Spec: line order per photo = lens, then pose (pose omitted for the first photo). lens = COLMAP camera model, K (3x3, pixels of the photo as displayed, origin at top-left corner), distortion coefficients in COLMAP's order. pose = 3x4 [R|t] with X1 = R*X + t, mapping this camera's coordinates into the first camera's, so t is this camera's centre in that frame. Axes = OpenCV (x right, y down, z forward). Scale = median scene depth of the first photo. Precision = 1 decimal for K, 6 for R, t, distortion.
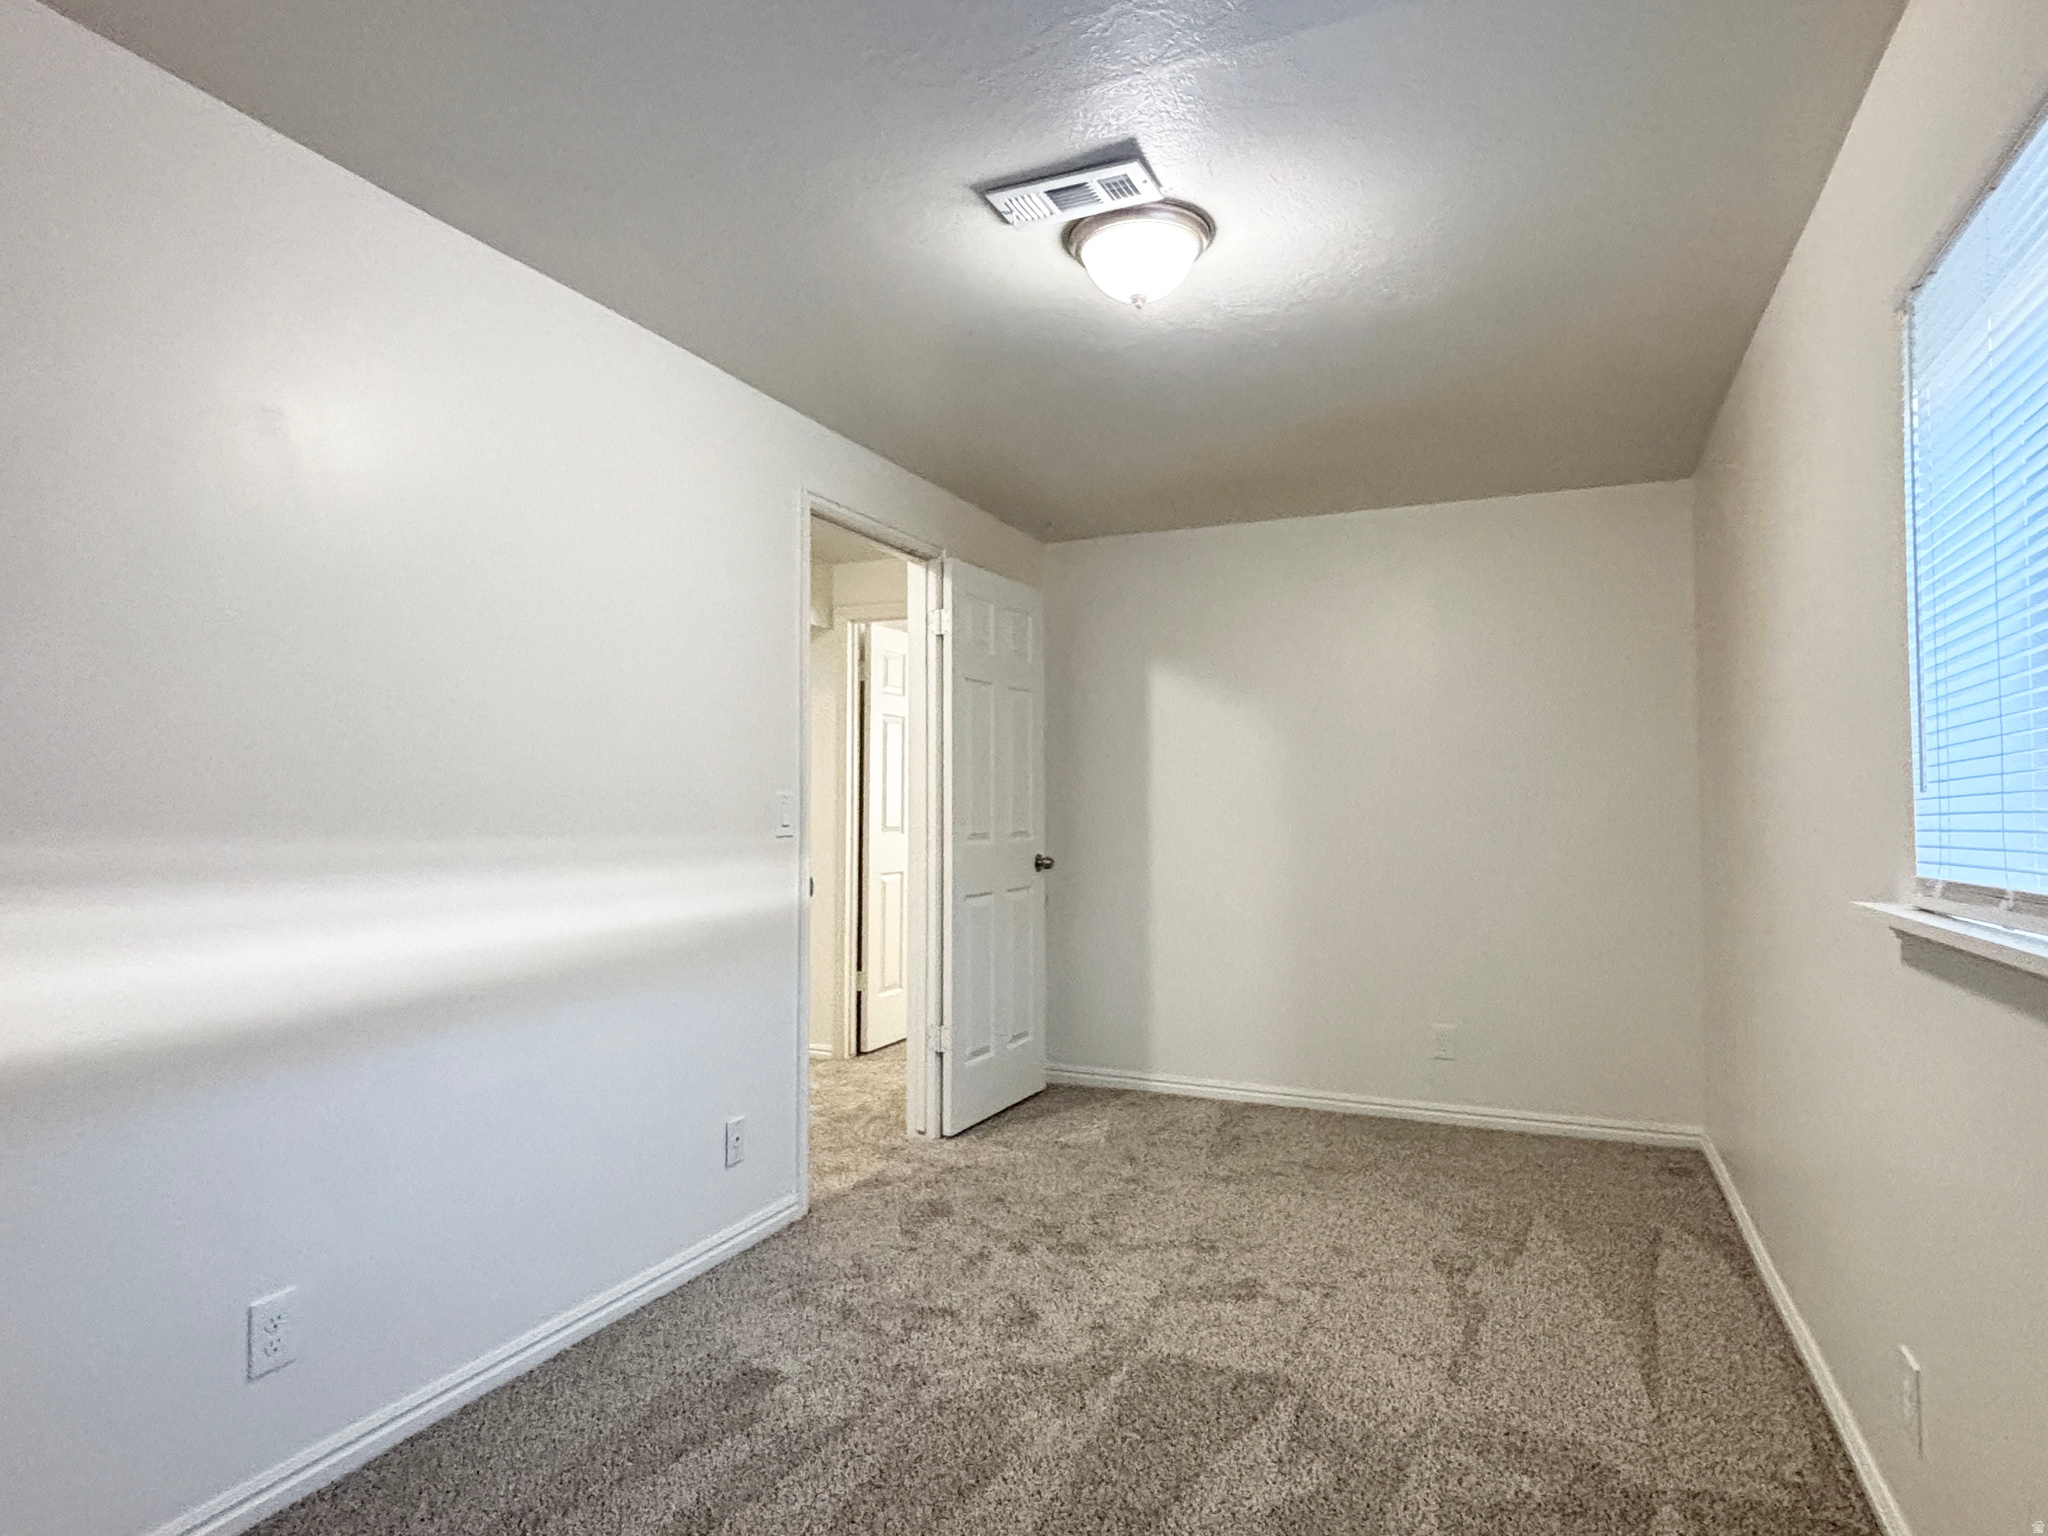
lens RADIAL K [[1154.9, 0, 1023.0], [0, 1154.9, 768.1], [0, 0, 1]] dist [0.014766, -0.004690]
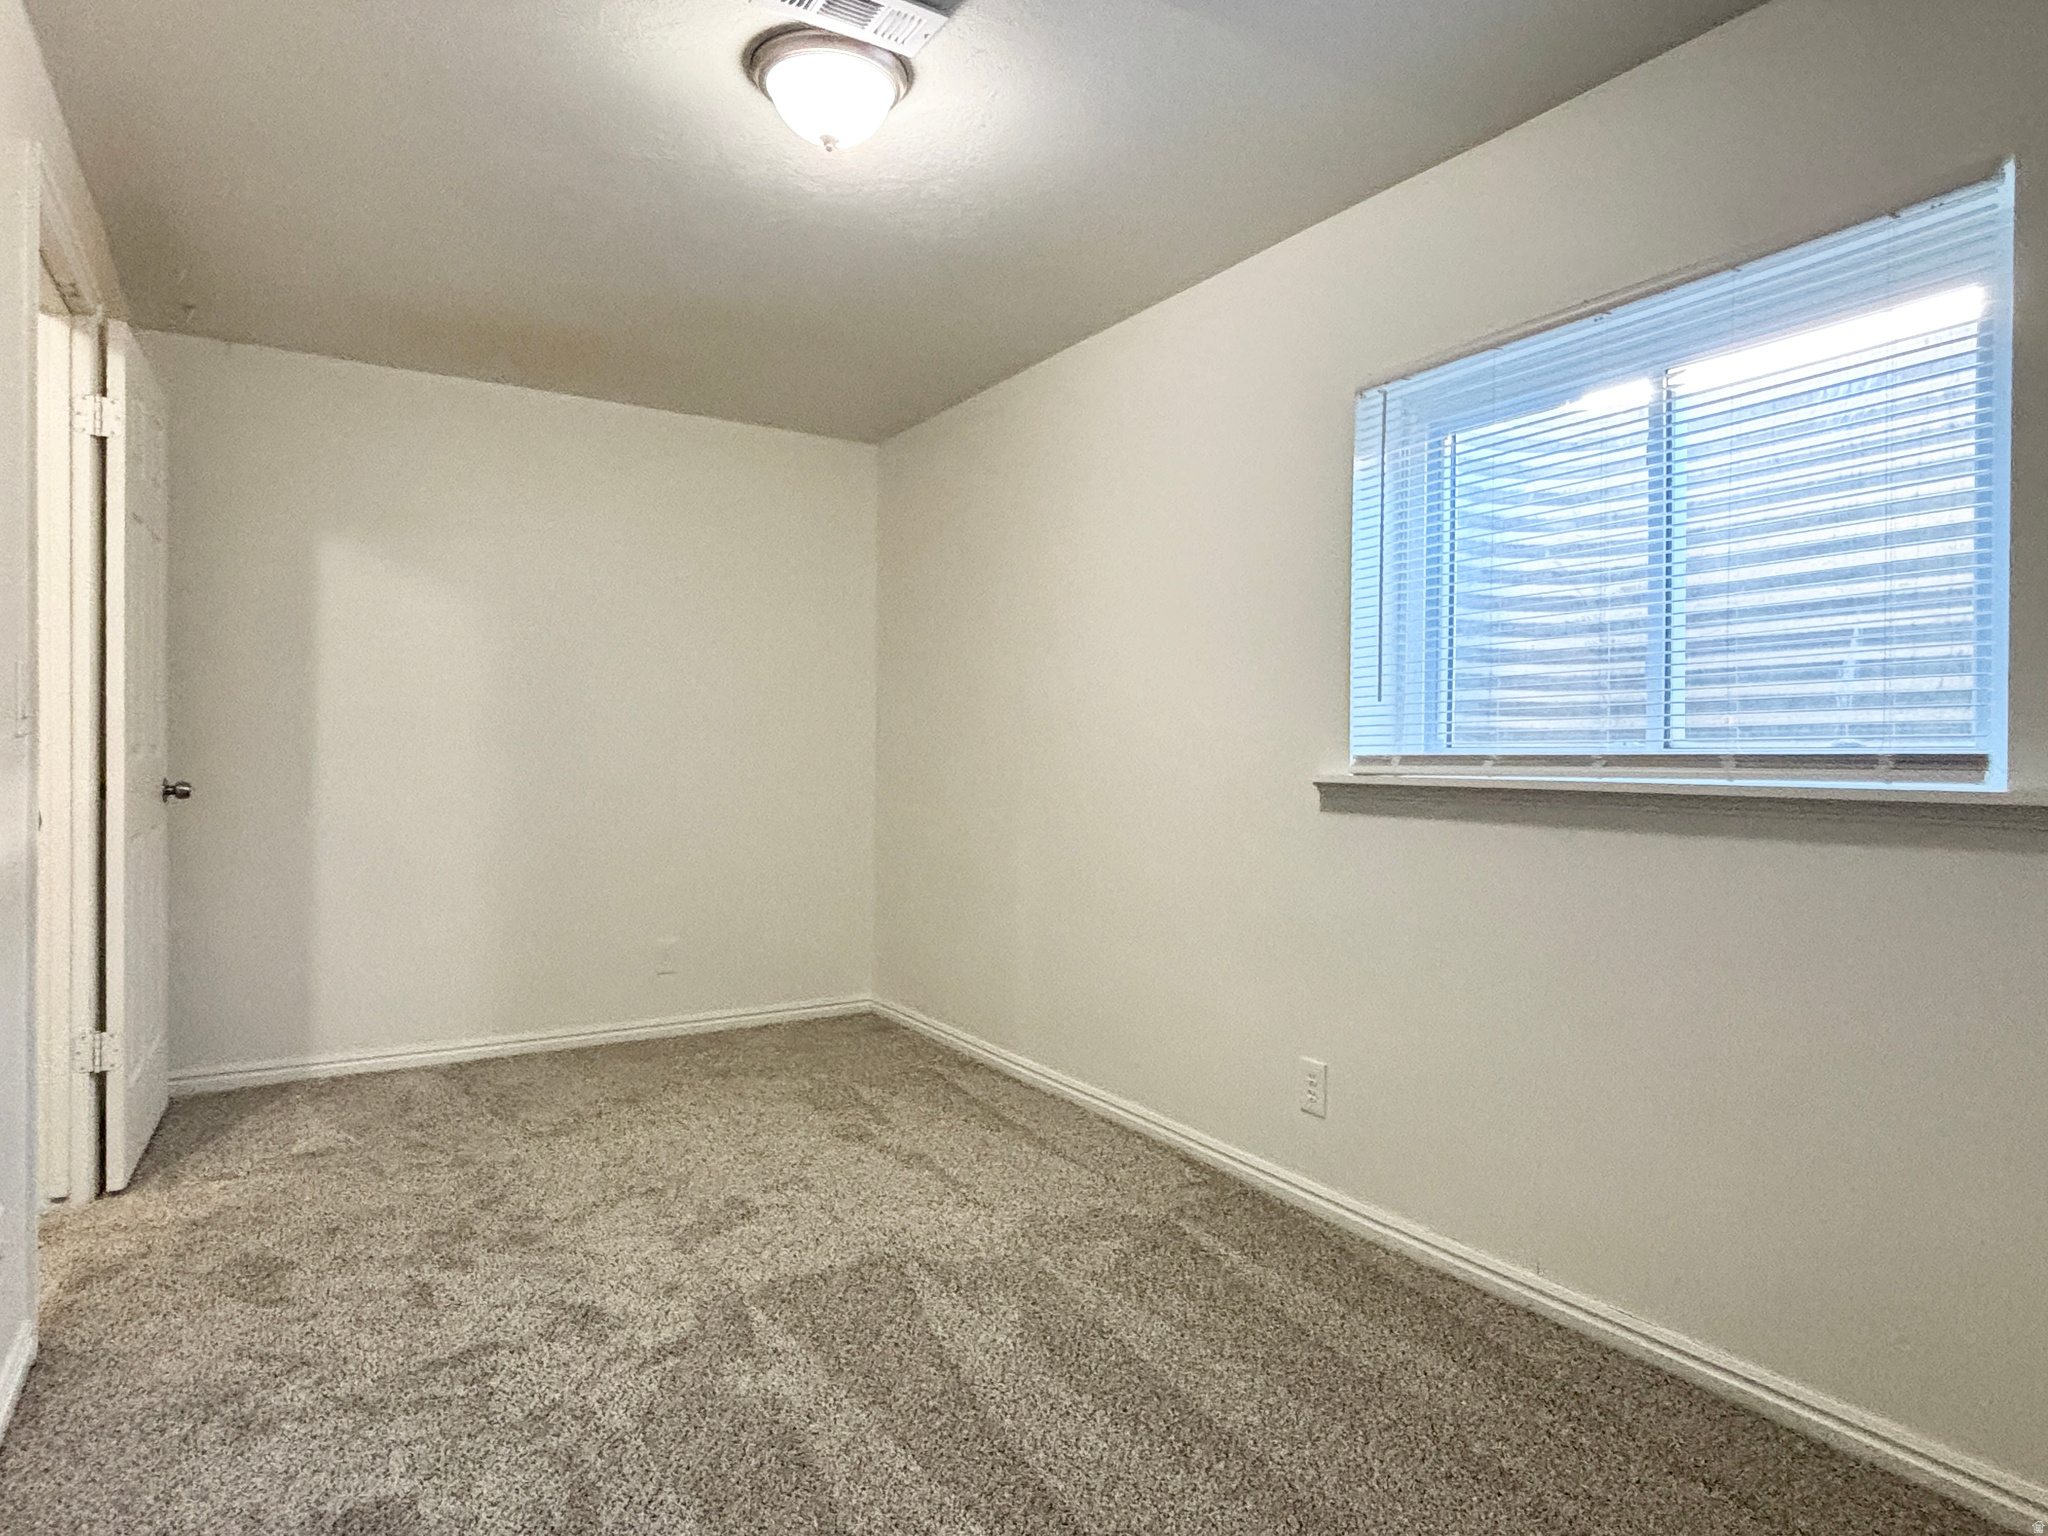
lens RADIAL K [[1206.8, 0, 1022.7], [0, 1206.8, 760.9], [0, 0, 1]] dist [0.009472, -0.002173]
pose [[0.582609, -0.008500, 0.812708, -0.428322], [-0.028067, 0.999138, 0.030571, 0.041855], [-0.812268, -0.040621, 0.581868, 0.225532]]
